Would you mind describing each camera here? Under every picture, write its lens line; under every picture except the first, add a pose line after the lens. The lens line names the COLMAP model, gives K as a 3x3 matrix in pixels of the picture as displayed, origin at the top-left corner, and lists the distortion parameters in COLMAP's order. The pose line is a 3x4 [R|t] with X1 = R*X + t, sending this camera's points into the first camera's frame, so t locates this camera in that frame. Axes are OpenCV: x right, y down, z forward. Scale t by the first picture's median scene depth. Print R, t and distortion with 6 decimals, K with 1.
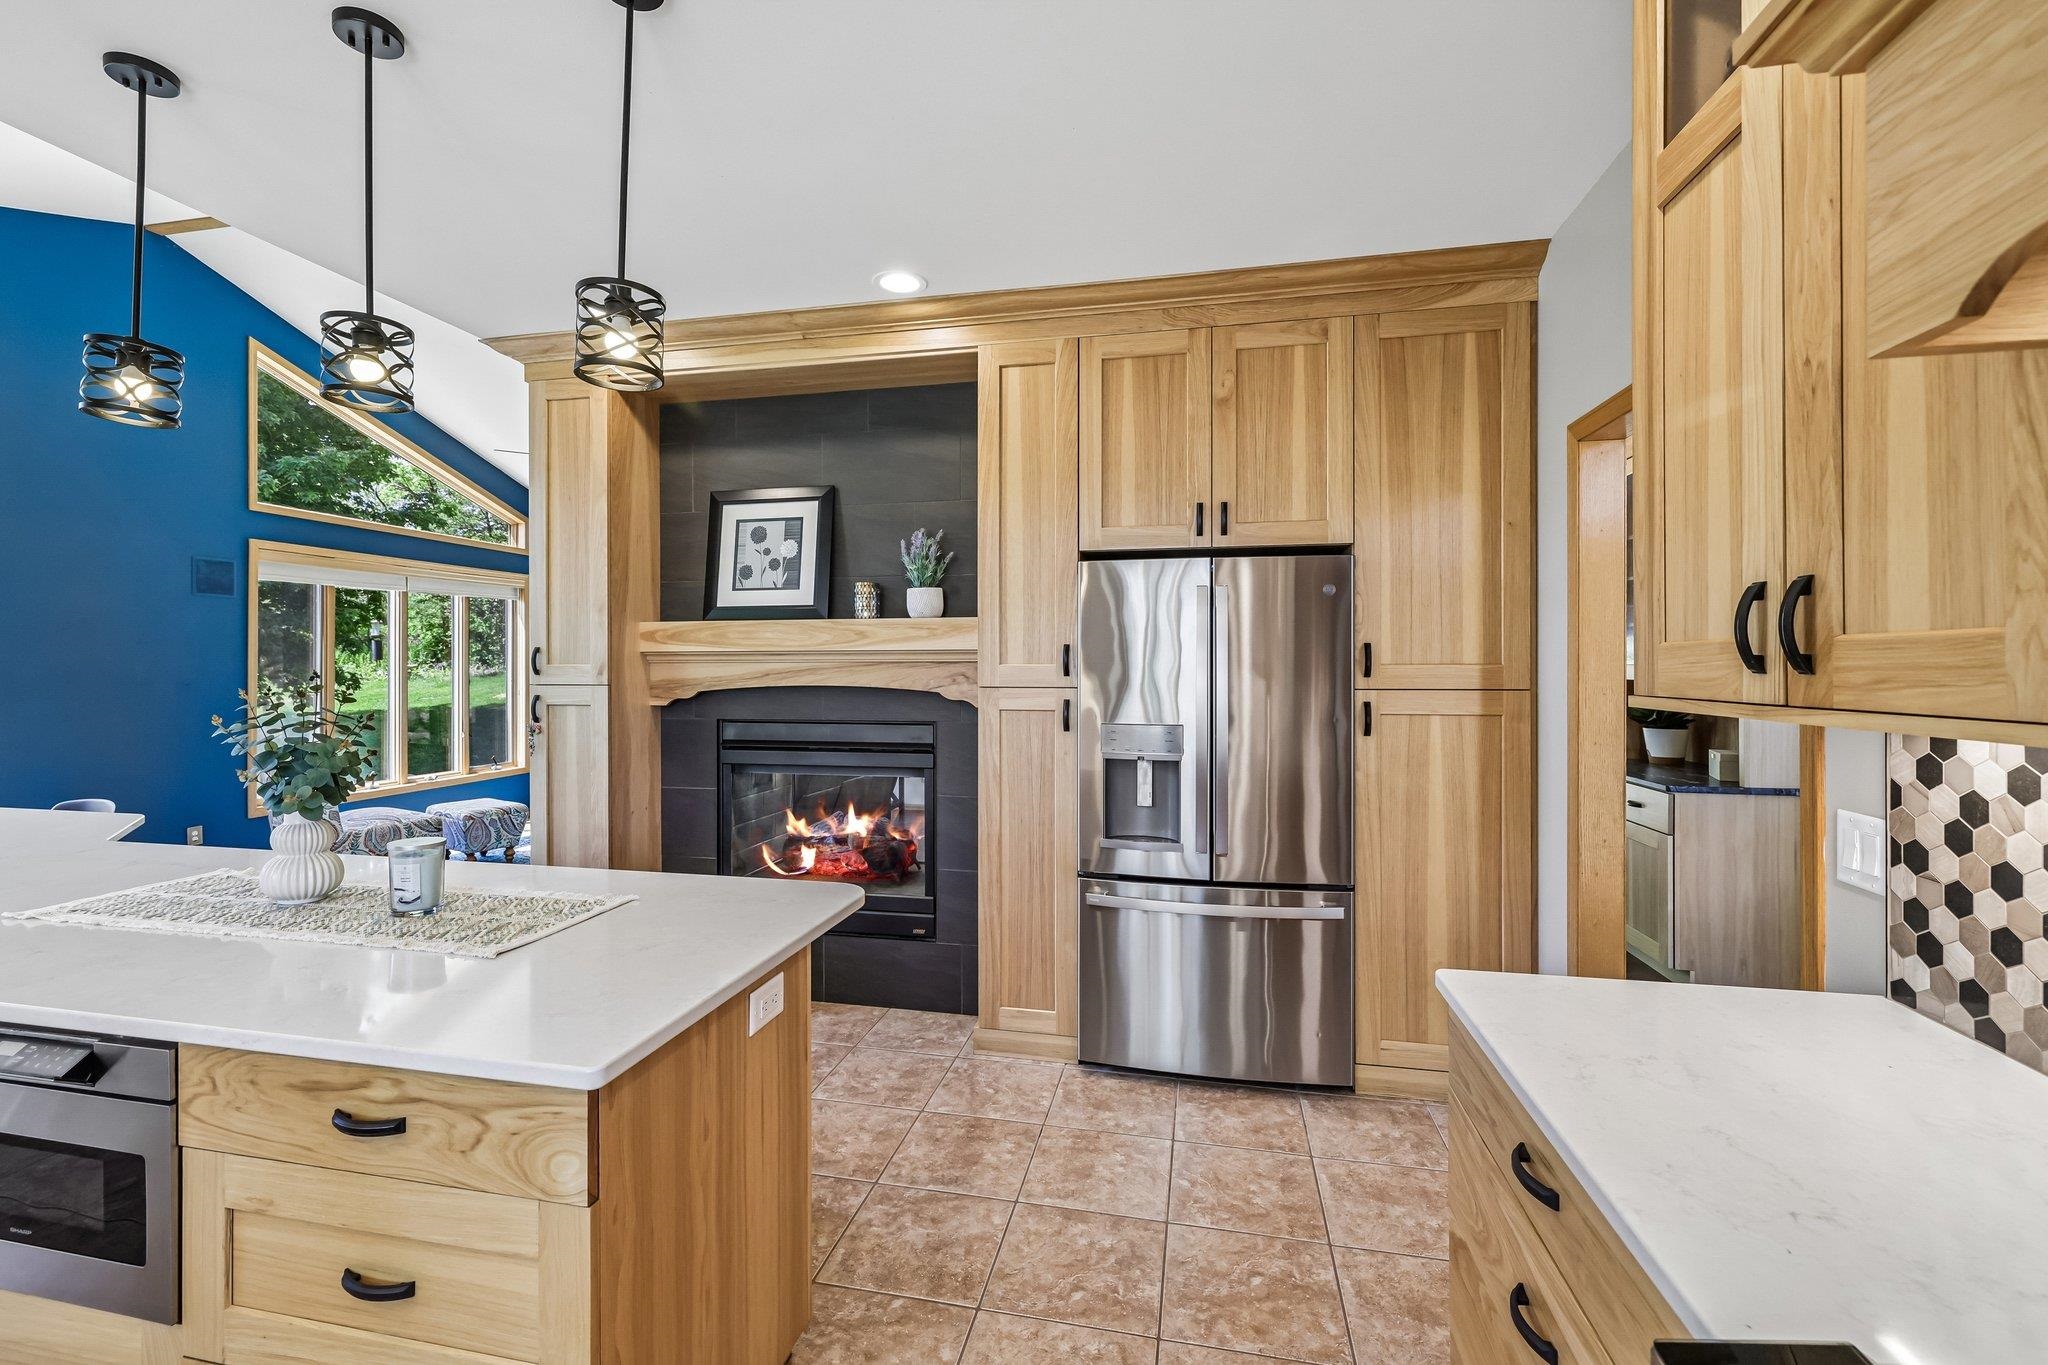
lens RADIAL K [[880.2, 0, 992.4], [0, 880.2, 655.8], [0, 0, 1]] dist [-0.000310, 0.001018]
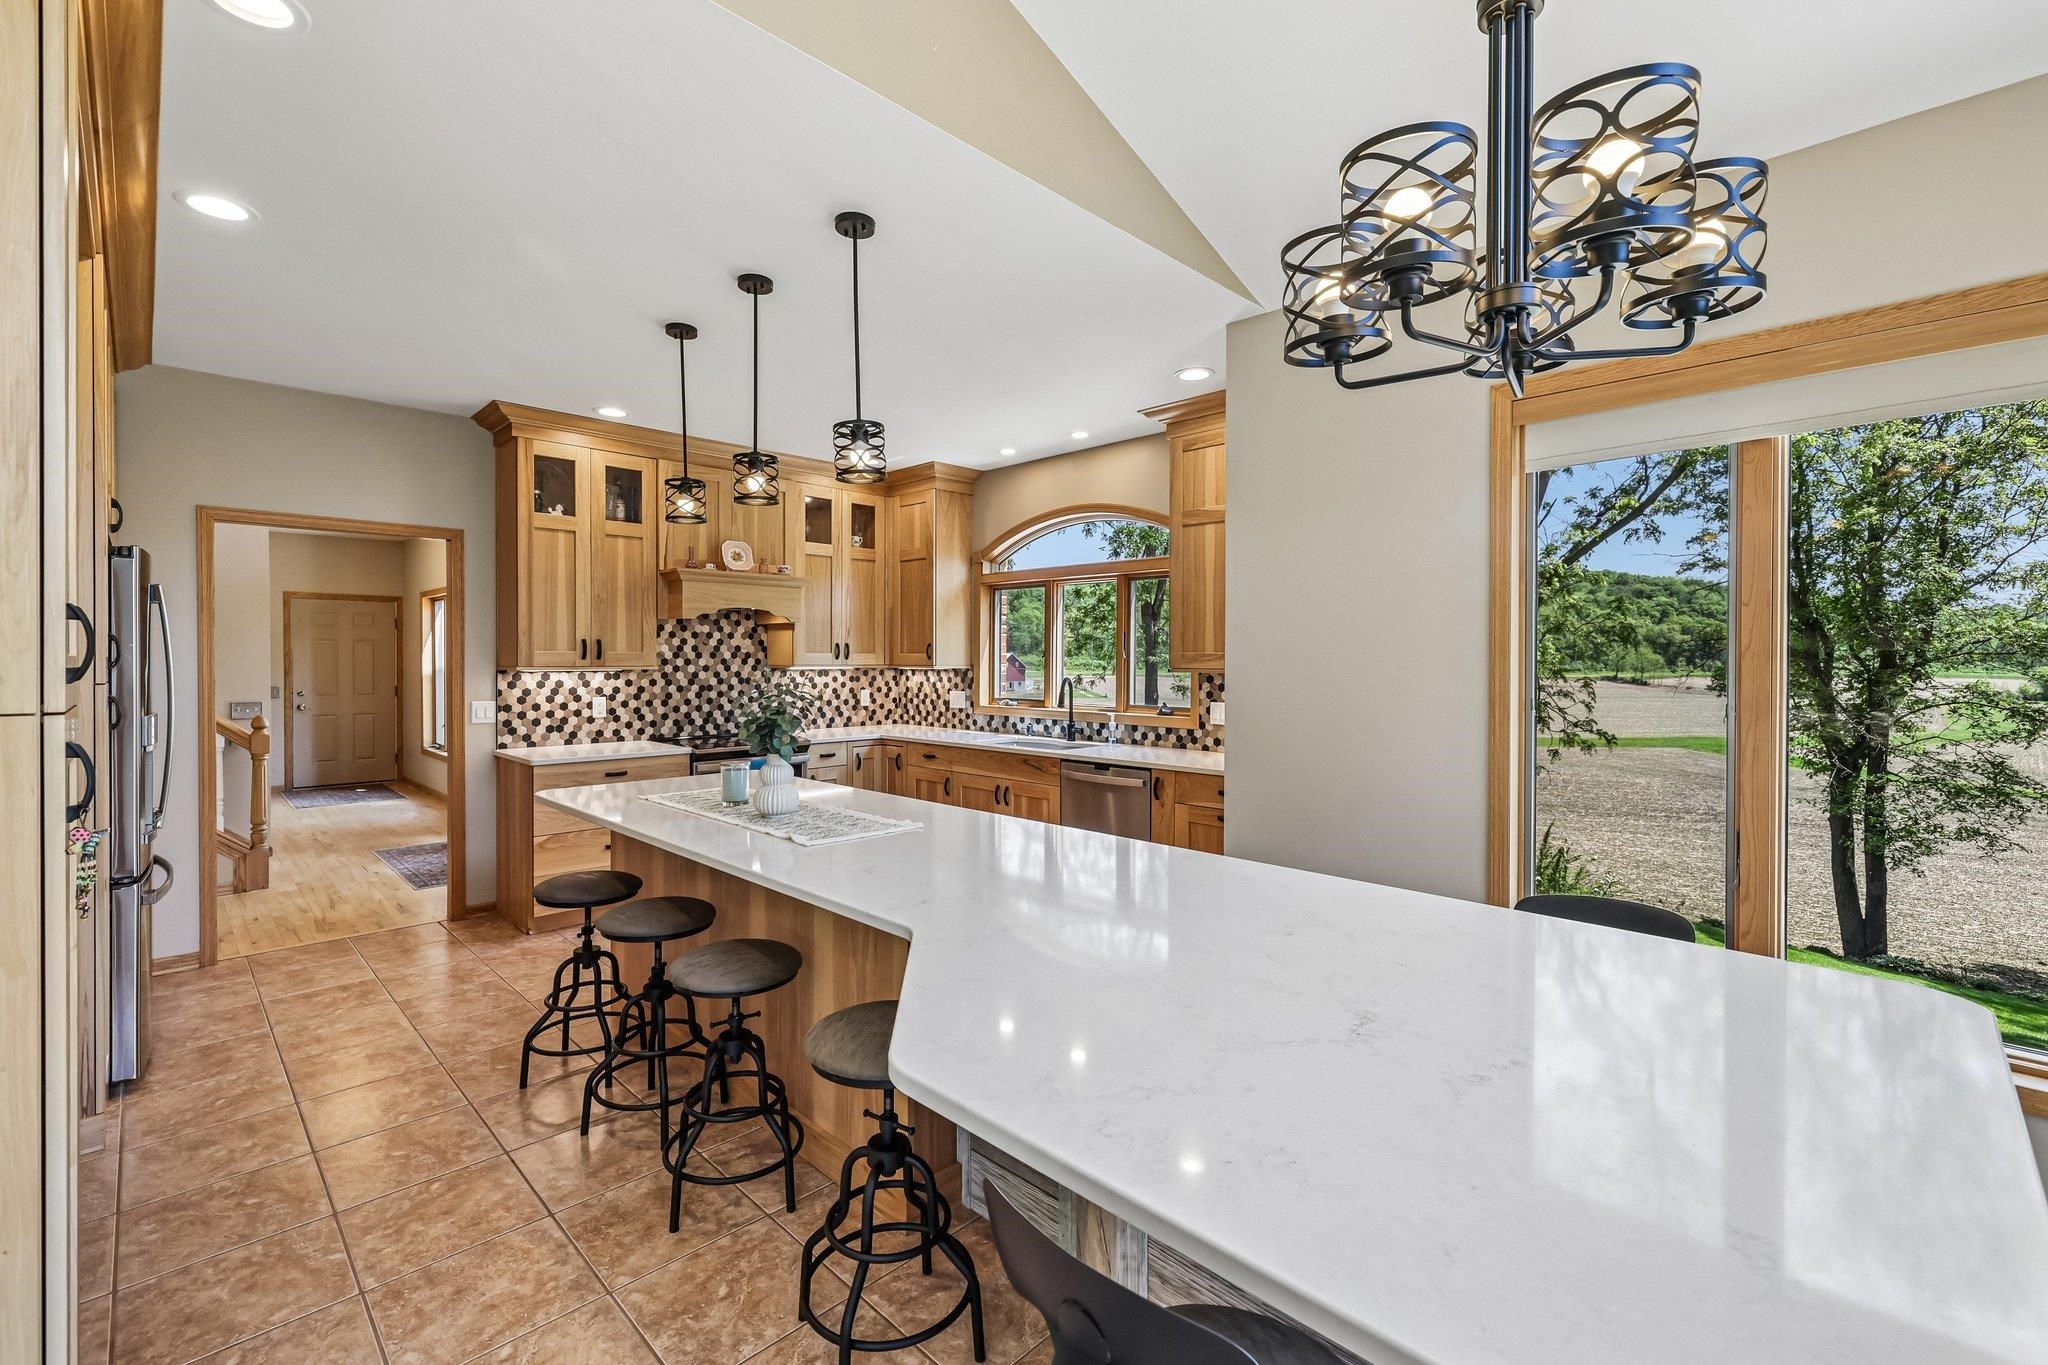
lens RADIAL K [[880.2, 0, 1025.4], [0, 880.2, 664.1], [0, 0, 1]] dist [-0.000310, 0.001018]
pose [[-0.852116, 0.005271, 0.523326, -1.332720], [0.006354, 0.999980, 0.000274, 0.023977], [-0.523314, 0.003559, -0.852132, 1.438841]]
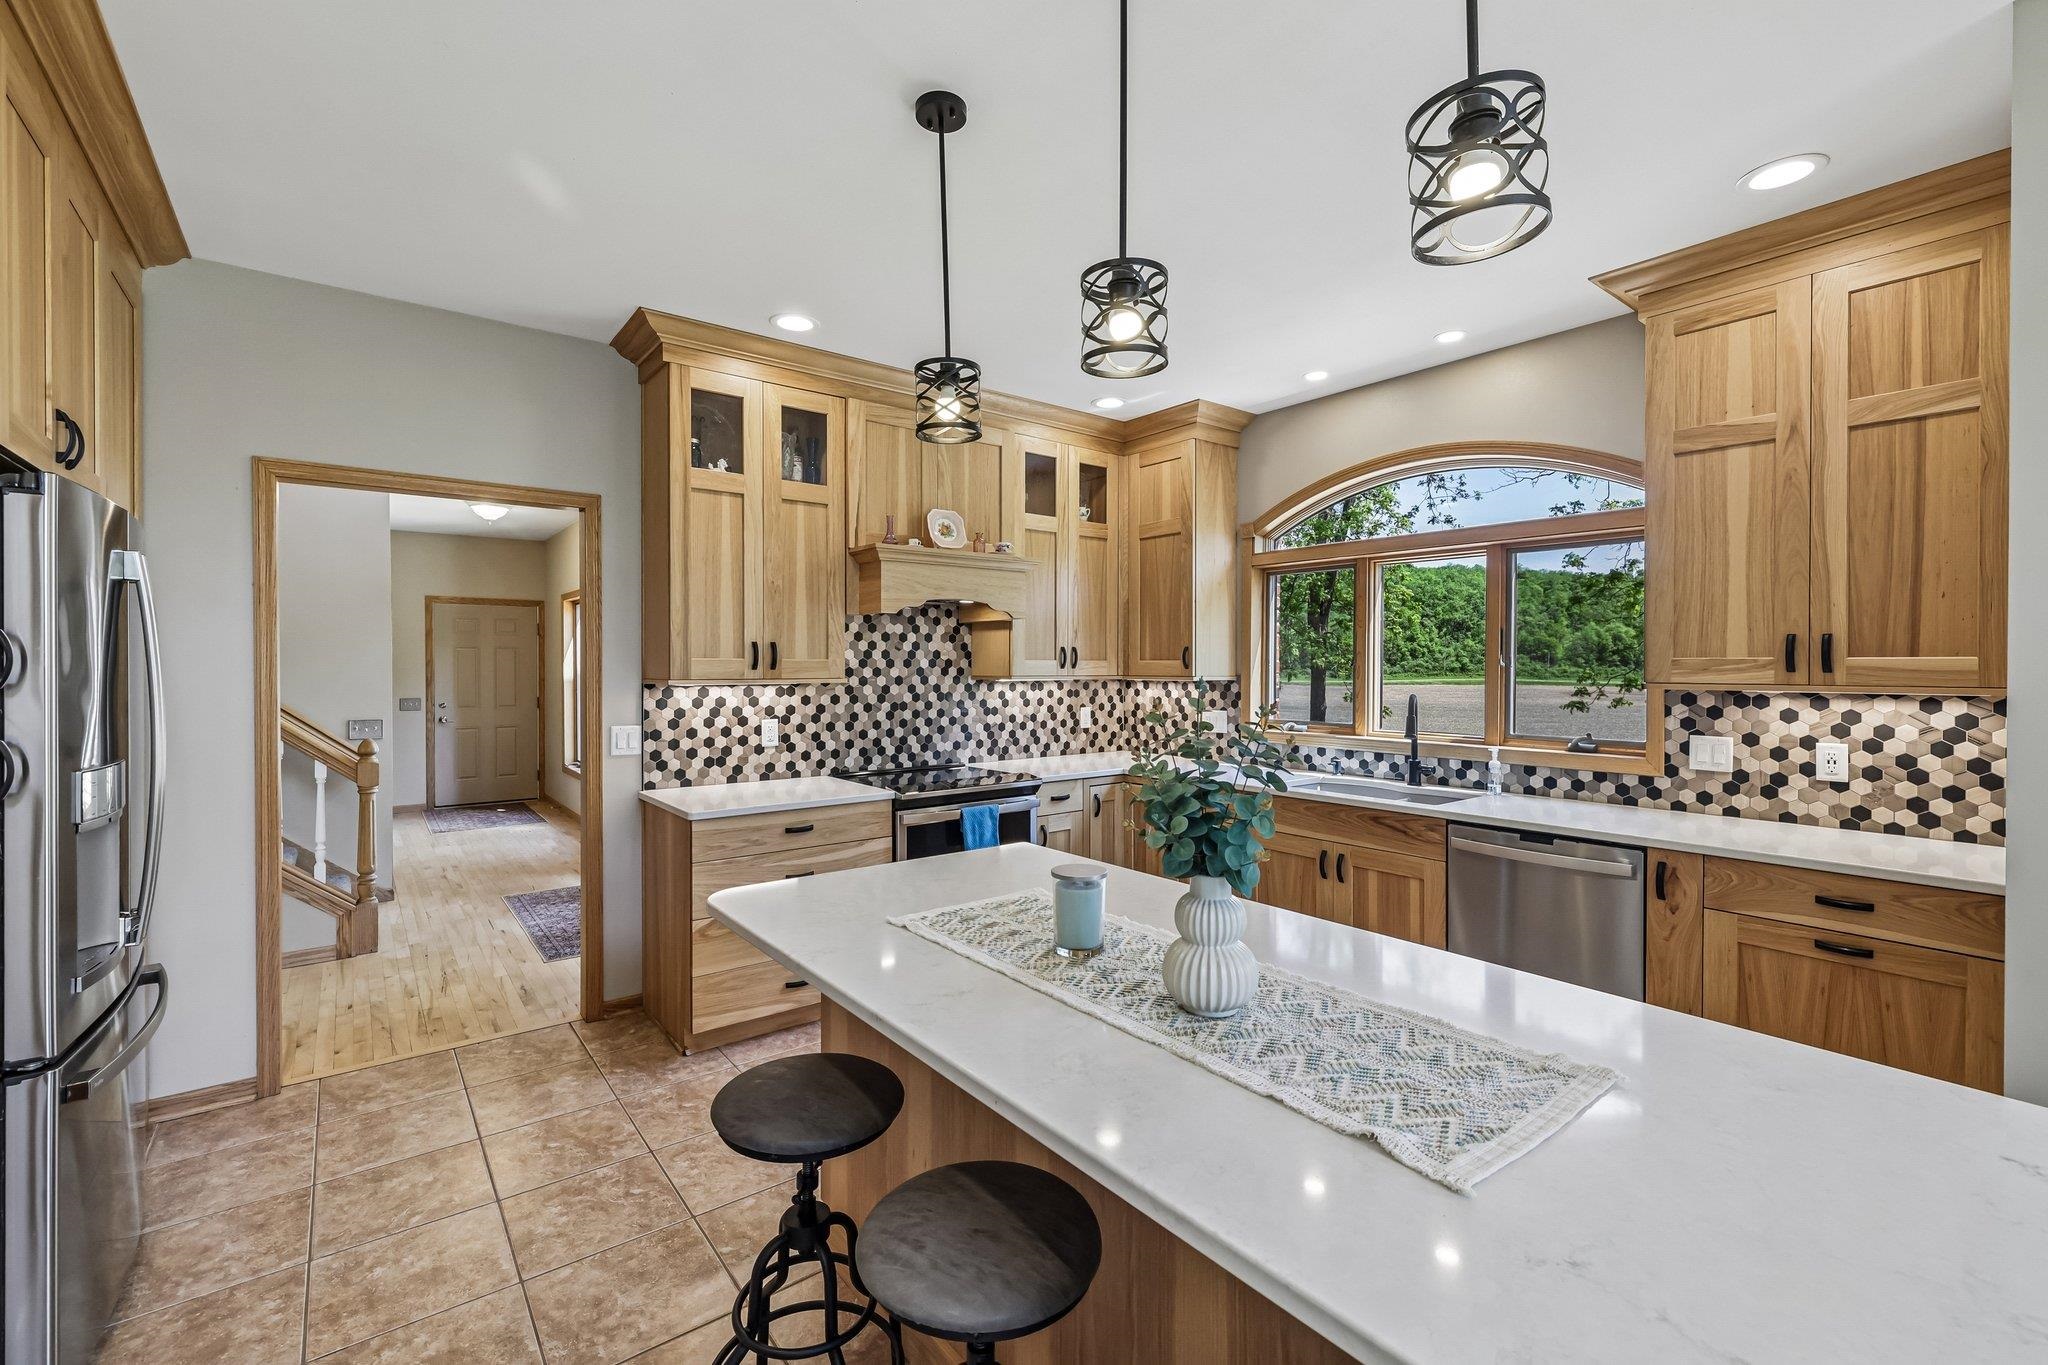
lens RADIAL K [[880.2, 0, 1028.7], [0, 880.2, 670.3], [0, 0, 1]] dist [-0.000310, 0.001018]
pose [[-0.781375, 0.006543, 0.624027, -0.773688], [0.007105, 0.999973, -0.001589, 0.015739], [-0.624021, 0.003192, -0.781401, 1.155264]]
